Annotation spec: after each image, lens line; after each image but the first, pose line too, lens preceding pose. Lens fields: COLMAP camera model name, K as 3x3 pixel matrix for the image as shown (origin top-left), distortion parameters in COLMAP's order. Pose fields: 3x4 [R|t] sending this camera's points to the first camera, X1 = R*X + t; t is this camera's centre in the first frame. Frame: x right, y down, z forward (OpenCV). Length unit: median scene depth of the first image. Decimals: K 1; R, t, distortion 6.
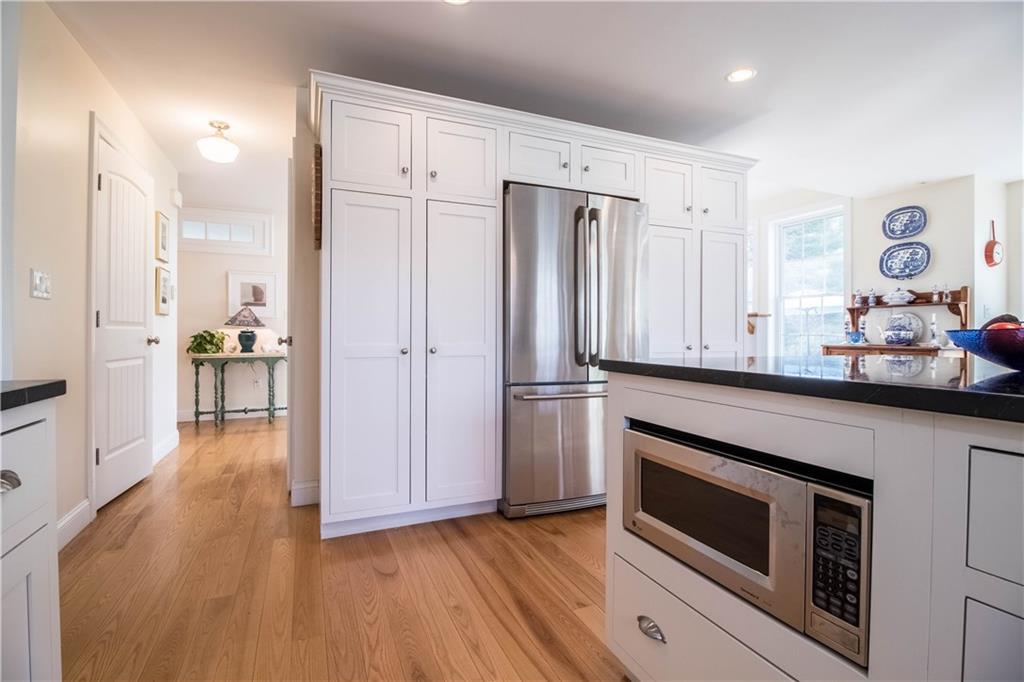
lens RADIAL K [[472.2, 0, 501.5], [0, 472.2, 337.0], [0, 0, 1]] dist [-0.016728, -0.005260]
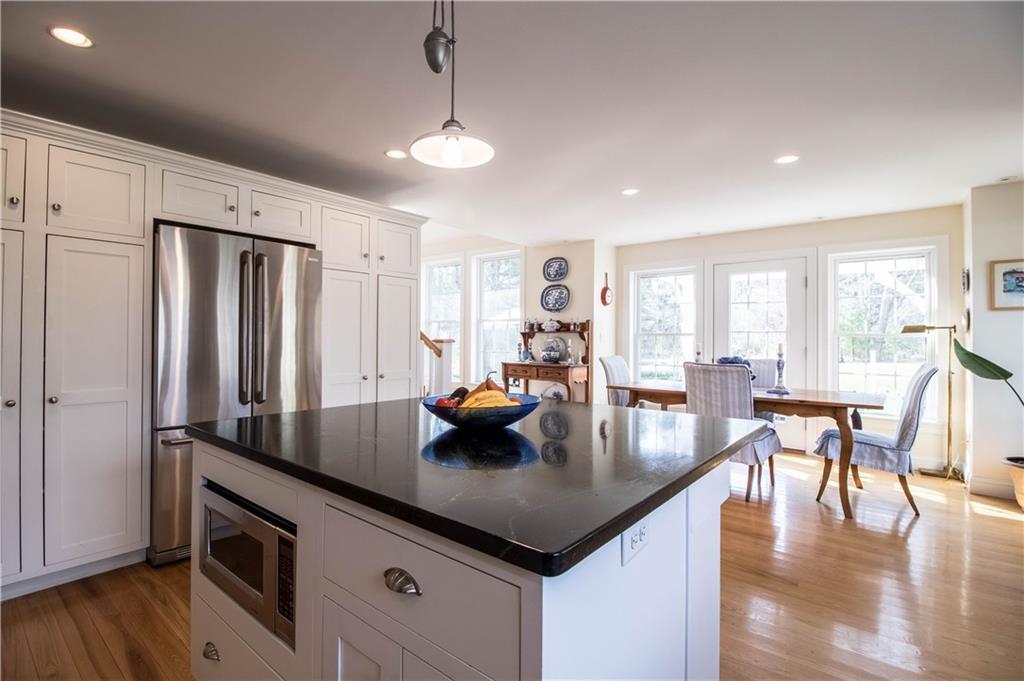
lens RADIAL K [[472.2, 0, 515.4], [0, 472.2, 332.1], [0, 0, 1]] dist [-0.016728, -0.005260]
pose [[0.876280, 0.004546, 0.481780, 0.130126], [-0.000157, 0.999958, -0.009151, -0.059504], [-0.481802, 0.007944, 0.876244, -0.134335]]
